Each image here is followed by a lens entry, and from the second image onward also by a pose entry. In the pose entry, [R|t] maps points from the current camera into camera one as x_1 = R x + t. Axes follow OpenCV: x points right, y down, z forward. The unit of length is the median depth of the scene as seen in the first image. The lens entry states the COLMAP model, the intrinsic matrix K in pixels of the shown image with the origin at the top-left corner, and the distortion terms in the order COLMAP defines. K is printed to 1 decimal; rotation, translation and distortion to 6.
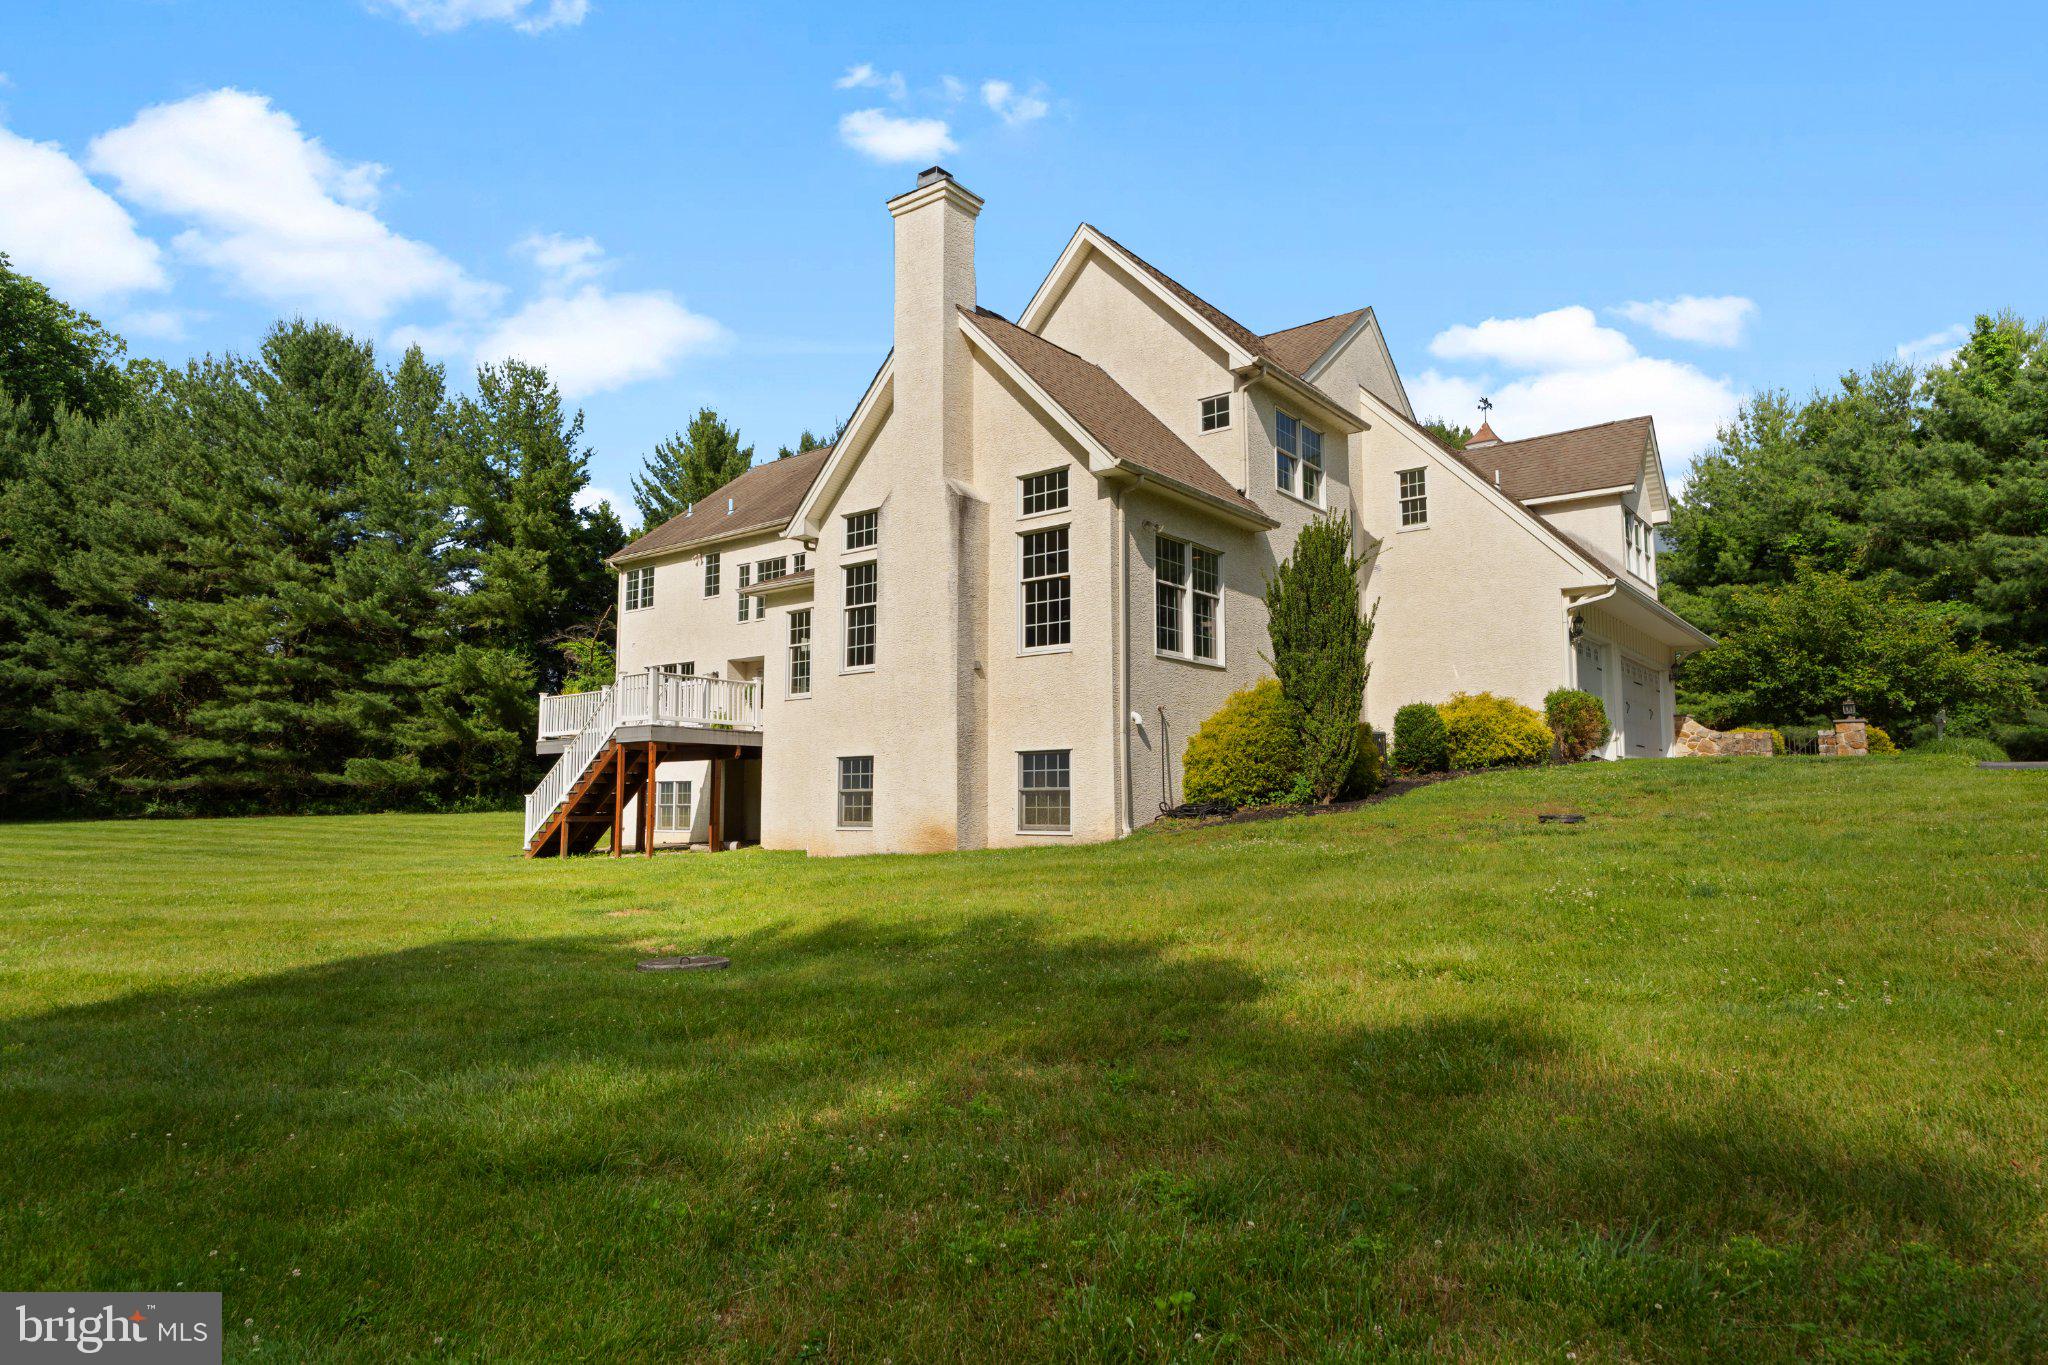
lens RADIAL K [[1188.1, 0, 1018.5], [0, 1188.1, 697.0], [0, 0, 1]] dist [-0.024966, 0.016355]
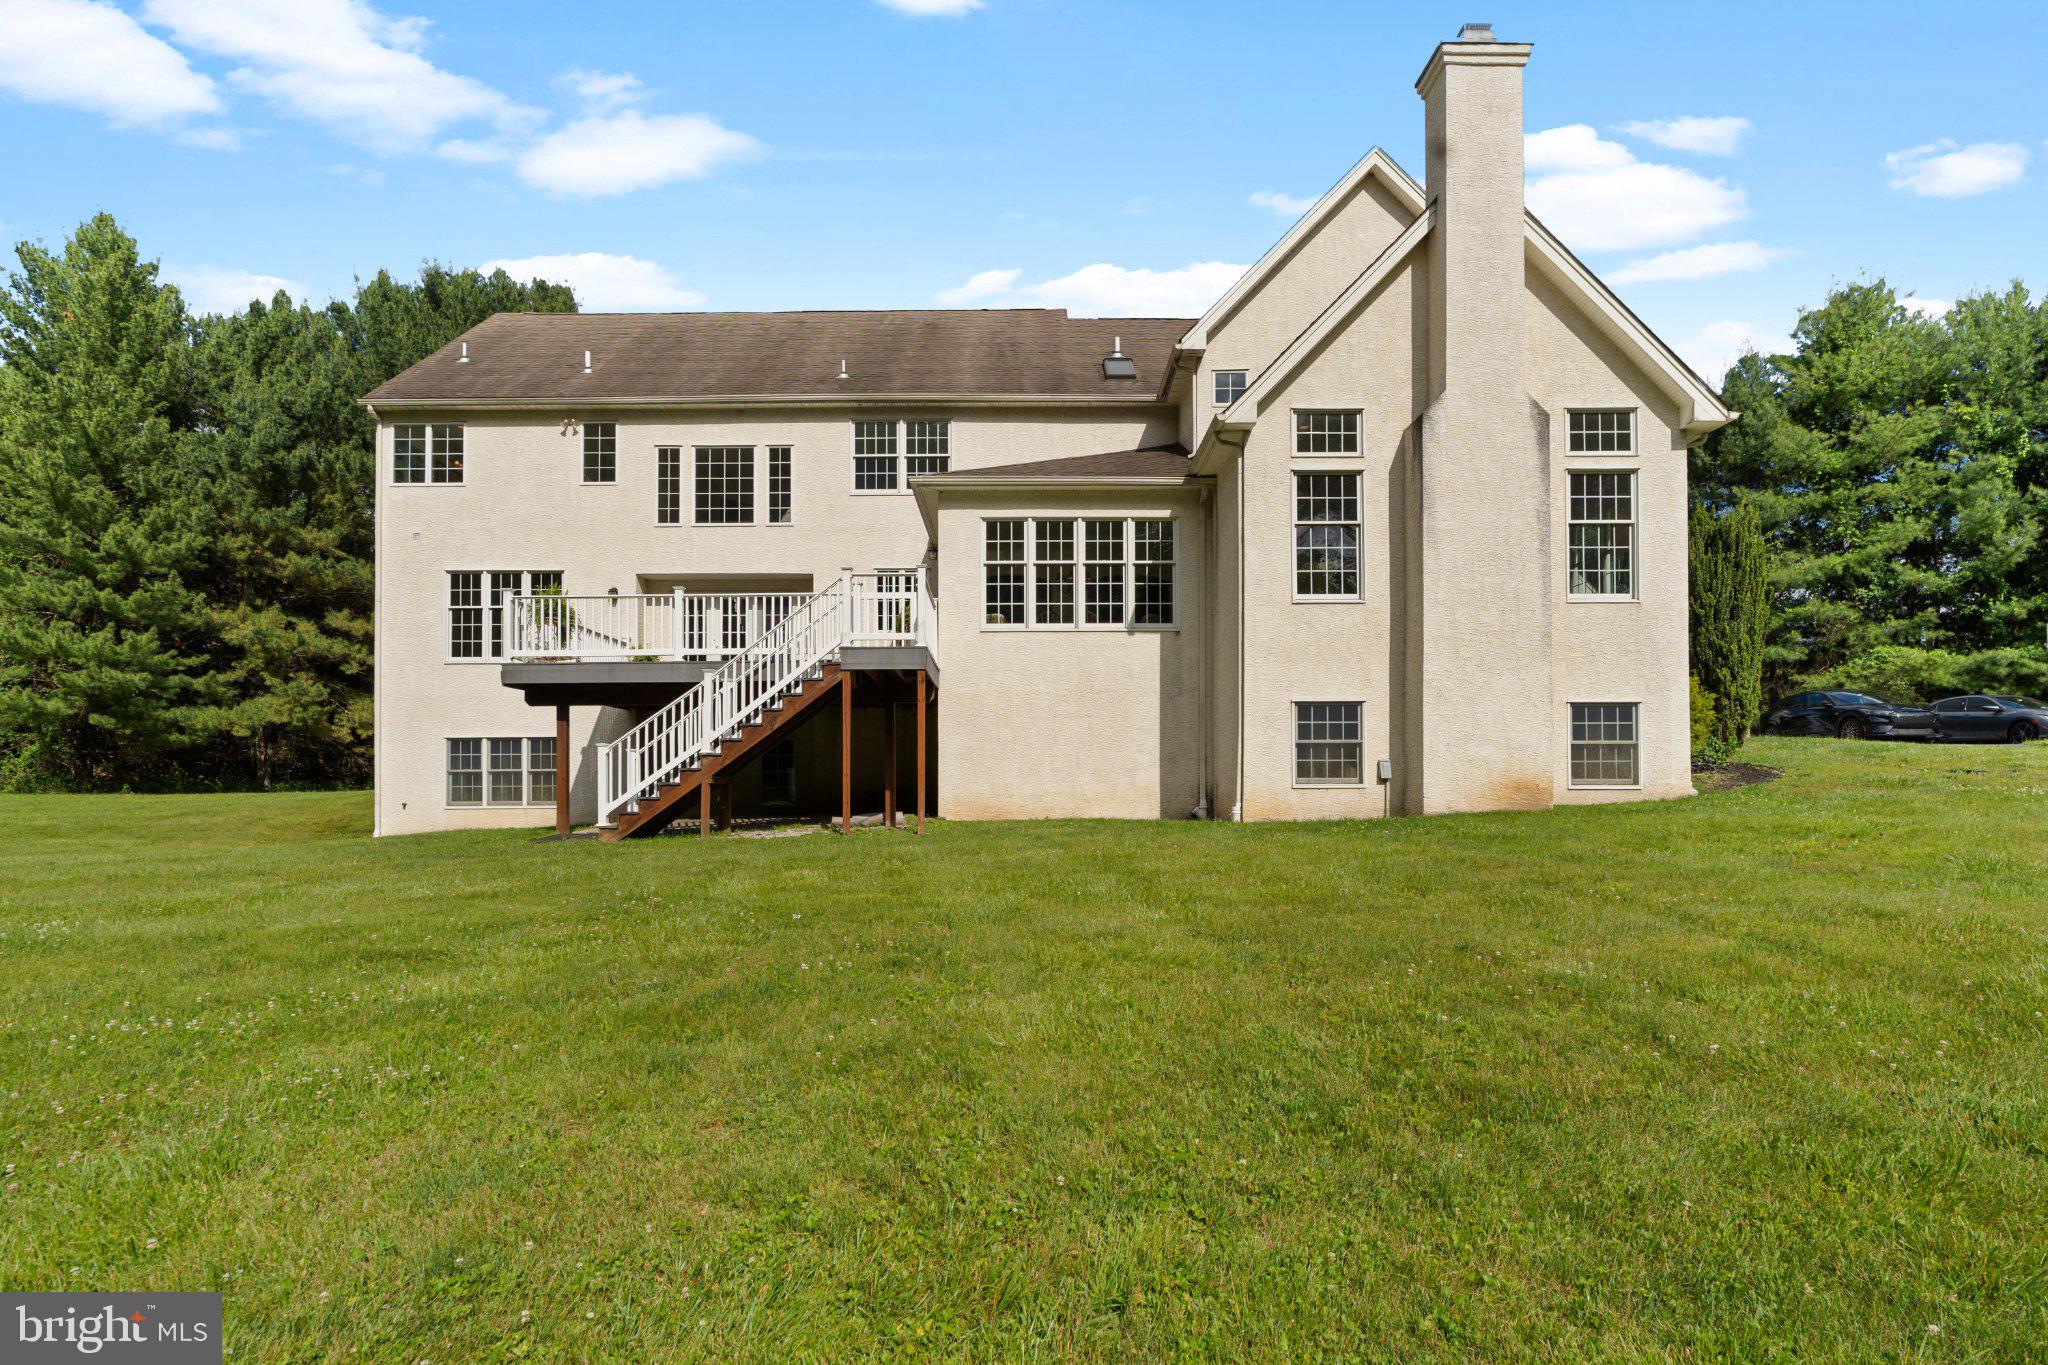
lens RADIAL K [[1093.0, 0, 1005.5], [0, 1093.0, 779.7], [0, 0, 1]] dist [-0.012038, -0.000080]
pose [[0.786802, 0.006135, 0.617175, -0.268345], [-0.054588, 0.996724, 0.059683, 0.024064], [-0.614787, -0.080649, 0.784559, 0.177370]]
